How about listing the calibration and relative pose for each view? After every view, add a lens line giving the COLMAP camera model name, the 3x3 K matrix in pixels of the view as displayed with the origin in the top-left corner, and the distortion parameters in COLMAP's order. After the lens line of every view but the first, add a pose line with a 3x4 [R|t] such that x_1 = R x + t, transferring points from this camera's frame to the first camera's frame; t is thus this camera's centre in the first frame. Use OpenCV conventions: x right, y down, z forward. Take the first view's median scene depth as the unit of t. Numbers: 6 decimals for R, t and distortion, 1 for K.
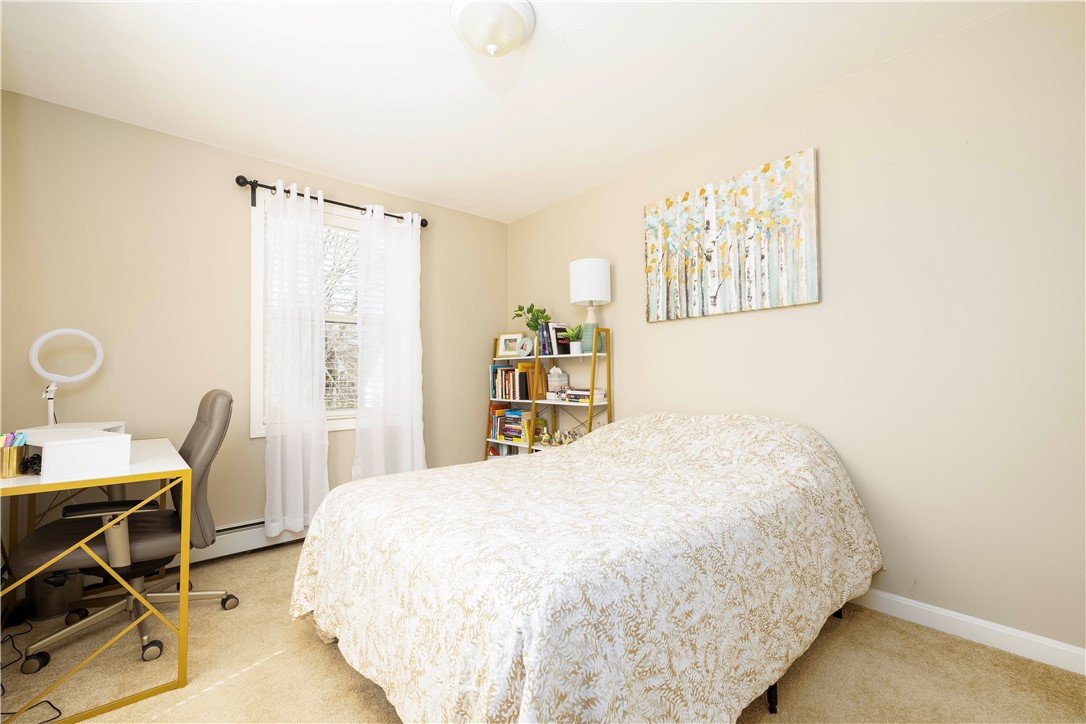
lens RADIAL K [[458.9, 0, 540.5], [0, 458.9, 360.9], [0, 0, 1]] dist [-0.000330, 0.000020]
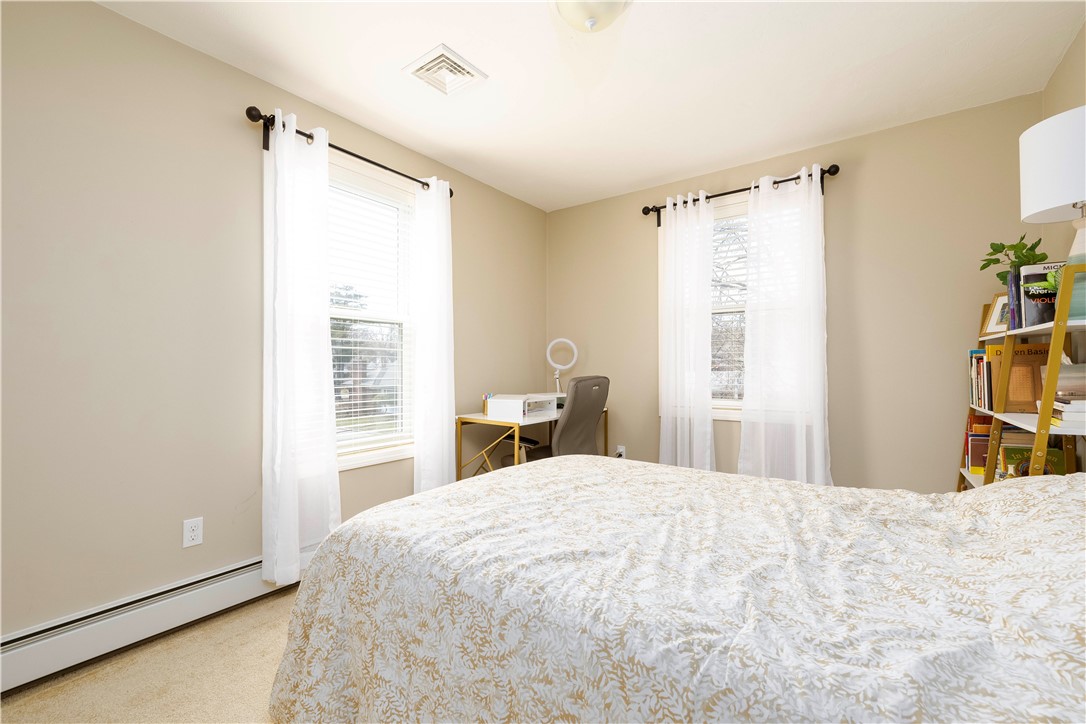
lens RADIAL K [[458.9, 0, 542.7], [0, 458.9, 361.9], [0, 0, 1]] dist [-0.000330, 0.000020]
pose [[0.216821, -0.001627, -0.976210, 0.538941], [0.032186, 0.999467, 0.005483, 0.005840], [0.975681, -0.032609, 0.216757, 0.458972]]
